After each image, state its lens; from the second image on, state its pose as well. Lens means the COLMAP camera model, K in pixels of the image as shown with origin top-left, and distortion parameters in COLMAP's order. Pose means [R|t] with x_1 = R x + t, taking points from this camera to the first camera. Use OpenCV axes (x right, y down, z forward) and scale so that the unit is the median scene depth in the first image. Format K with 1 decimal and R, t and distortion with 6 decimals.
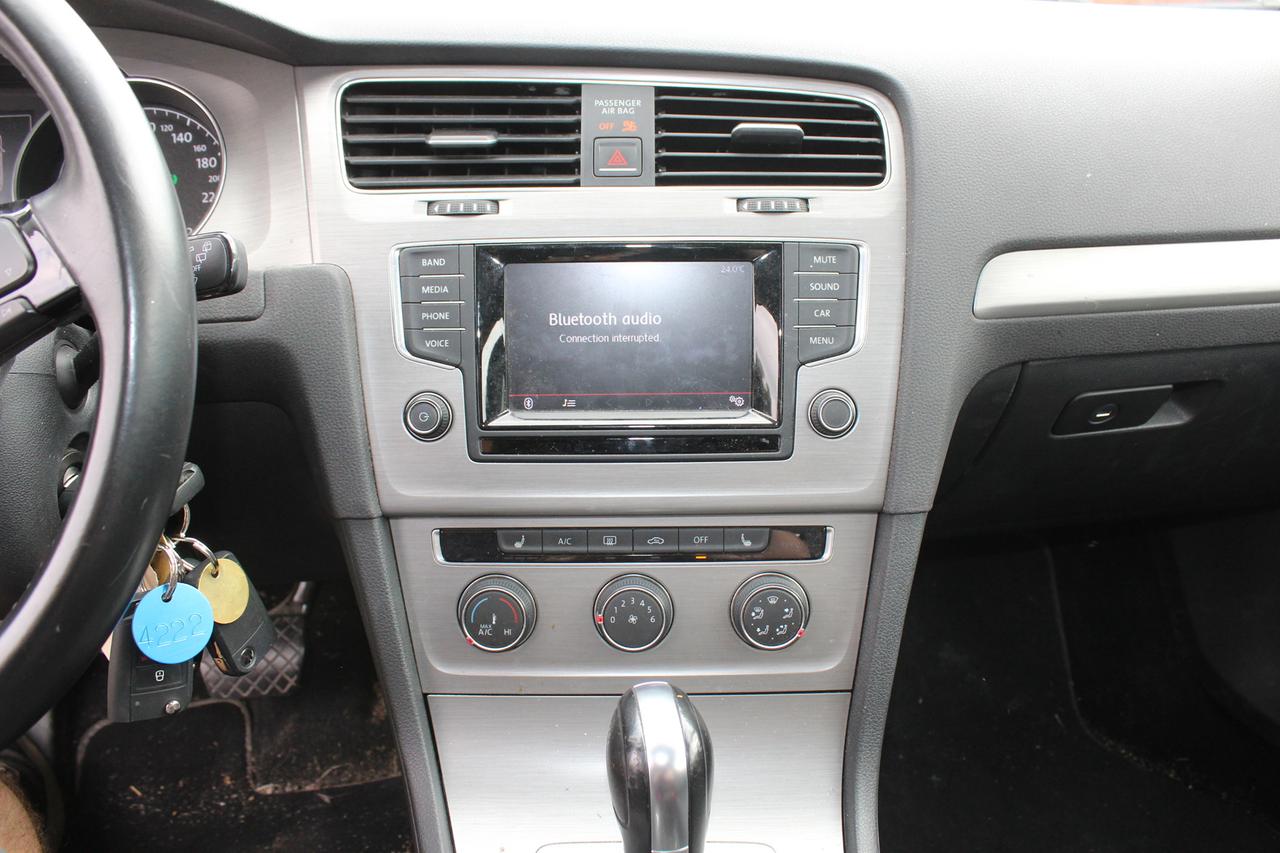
lens RADIAL K [[1055.6, 0, 644.2], [0, 1055.6, 408.2], [0, 0, 1]] dist [-0.170621, 0.148853]
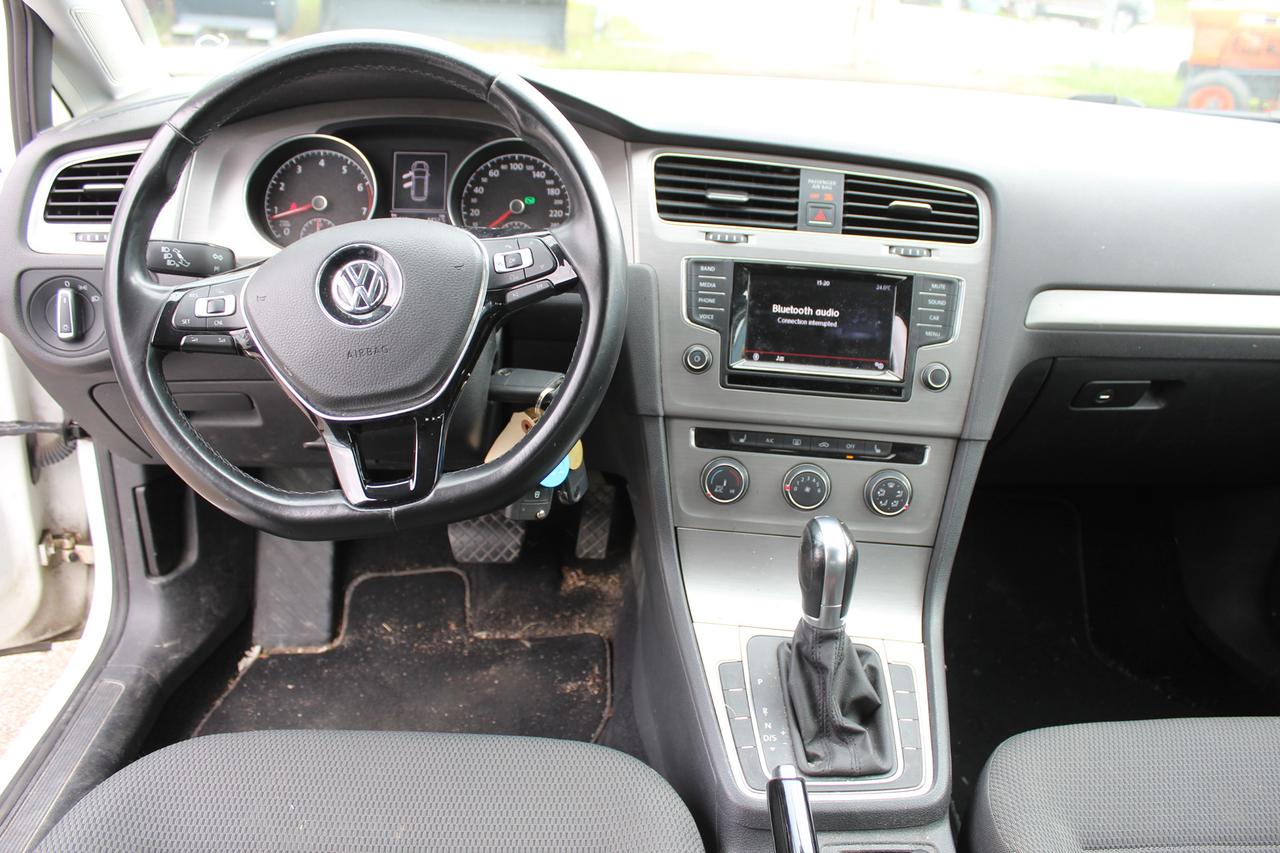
lens RADIAL K [[1055.6, 0, 644.2], [0, 1055.6, 408.2], [0, 0, 1]] dist [-0.170621, 0.148853]
pose [[0.994585, 0.083615, -0.061719, -0.176163], [-0.083084, 0.996480, 0.011133, 0.073367], [0.062433, -0.005945, 0.998031, -0.690796]]
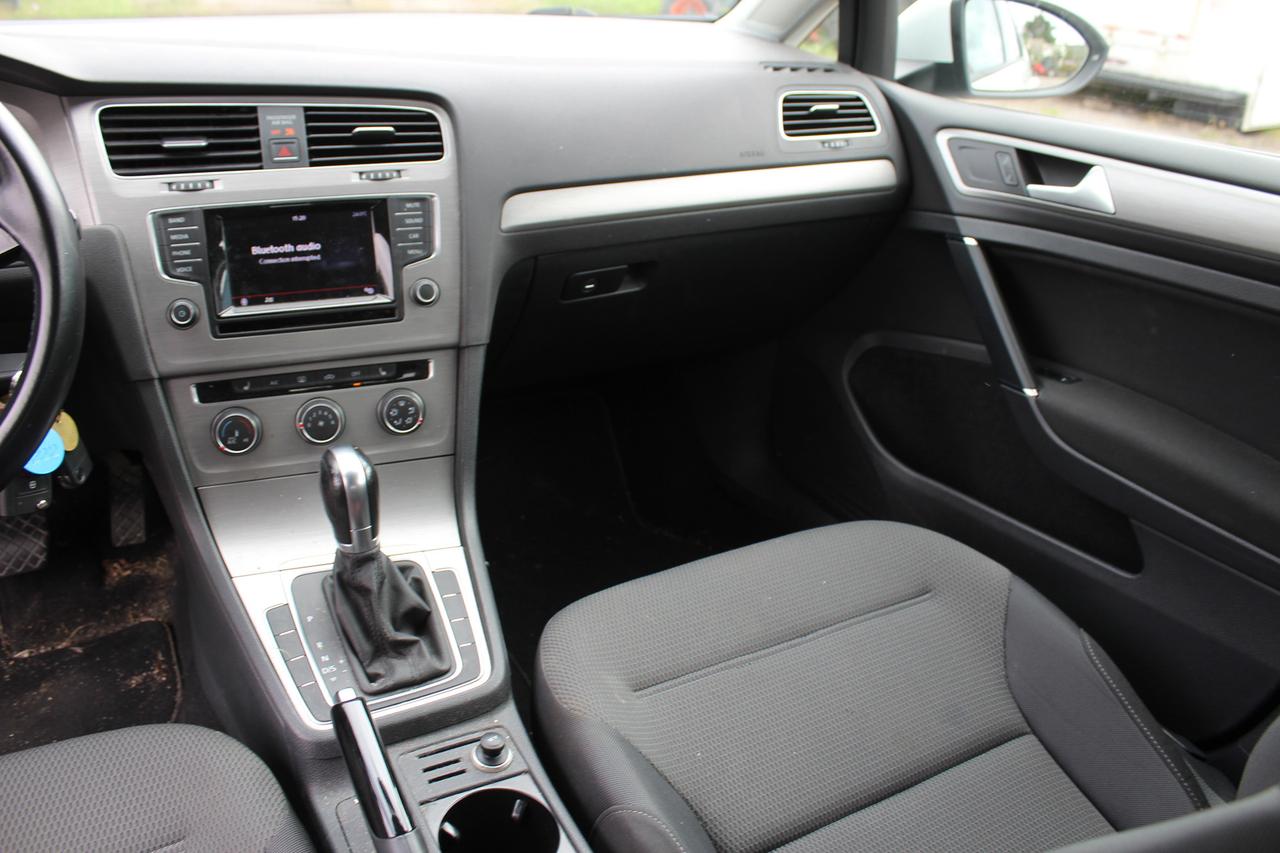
lens RADIAL K [[1055.6, 0, 644.2], [0, 1055.6, 408.2], [0, 0, 1]] dist [-0.170621, 0.148853]
pose [[0.933759, -0.107628, 0.341337, -0.093027], [0.088249, 0.993504, 0.071850, 0.100688], [-0.346853, -0.036968, 0.937191, -0.748381]]
